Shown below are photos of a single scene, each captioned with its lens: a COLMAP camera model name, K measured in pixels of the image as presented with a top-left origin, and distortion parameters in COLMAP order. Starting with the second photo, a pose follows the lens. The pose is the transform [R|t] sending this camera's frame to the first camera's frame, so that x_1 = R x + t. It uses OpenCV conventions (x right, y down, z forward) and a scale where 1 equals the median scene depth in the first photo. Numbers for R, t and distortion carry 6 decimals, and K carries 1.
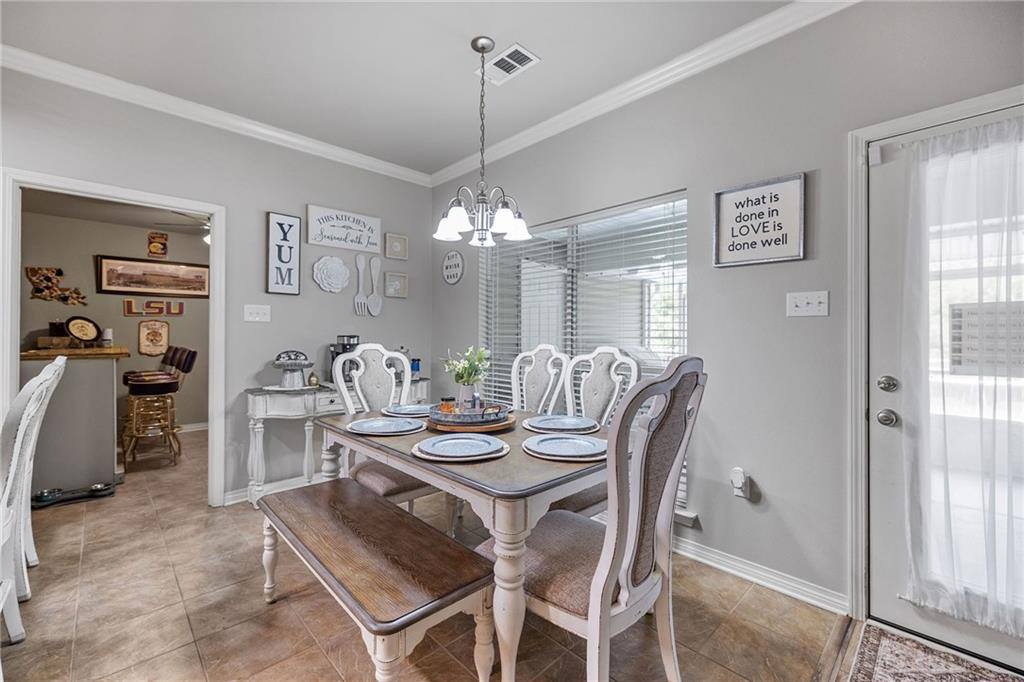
lens RADIAL K [[430.7, 0, 507.6], [0, 430.7, 337.4], [0, 0, 1]] dist [0.001808, 0.000173]
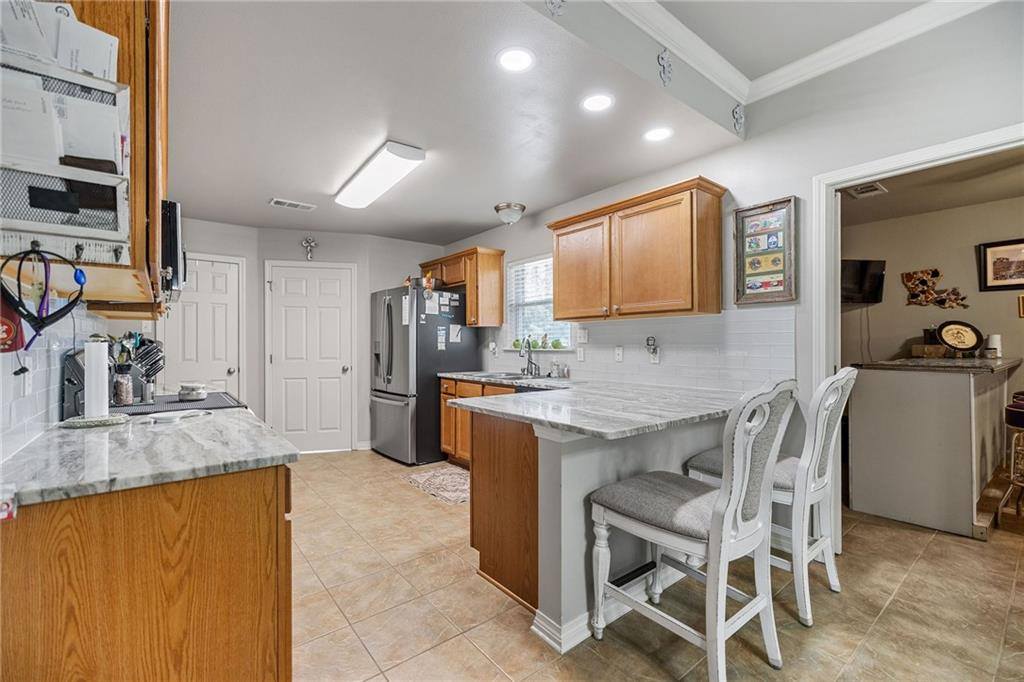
lens RADIAL K [[437.3, 0, 512.0], [0, 437.3, 341.0], [0, 0, 1]] dist [0.001788, 0.000402]
pose [[-0.089573, -0.007861, -0.995949, -0.050747], [-0.004265, 0.999963, -0.007509, 0.001375], [0.995971, 0.003575, -0.089603, 0.208255]]
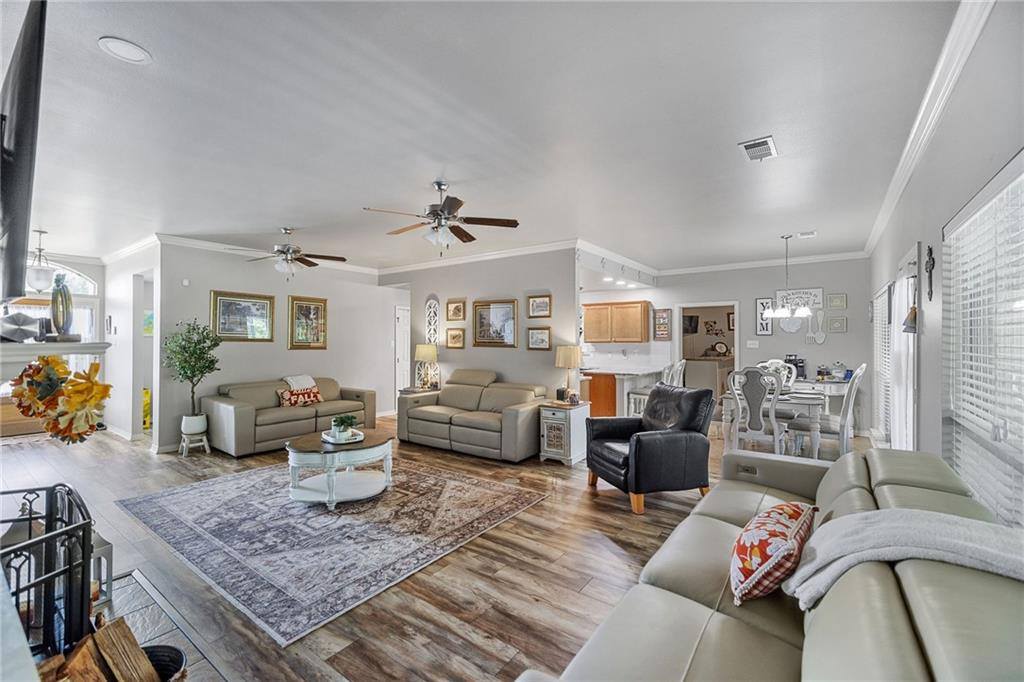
lens RADIAL K [[430.7, 0, 507.6], [0, 430.7, 337.4], [0, 0, 1]] dist [0.001808, 0.000173]
pose [[0.169358, -0.009525, -0.985509, 1.034565], [-0.007686, 0.999910, -0.010985, -0.041159], [0.985525, 0.009435, 0.169270, -0.467316]]
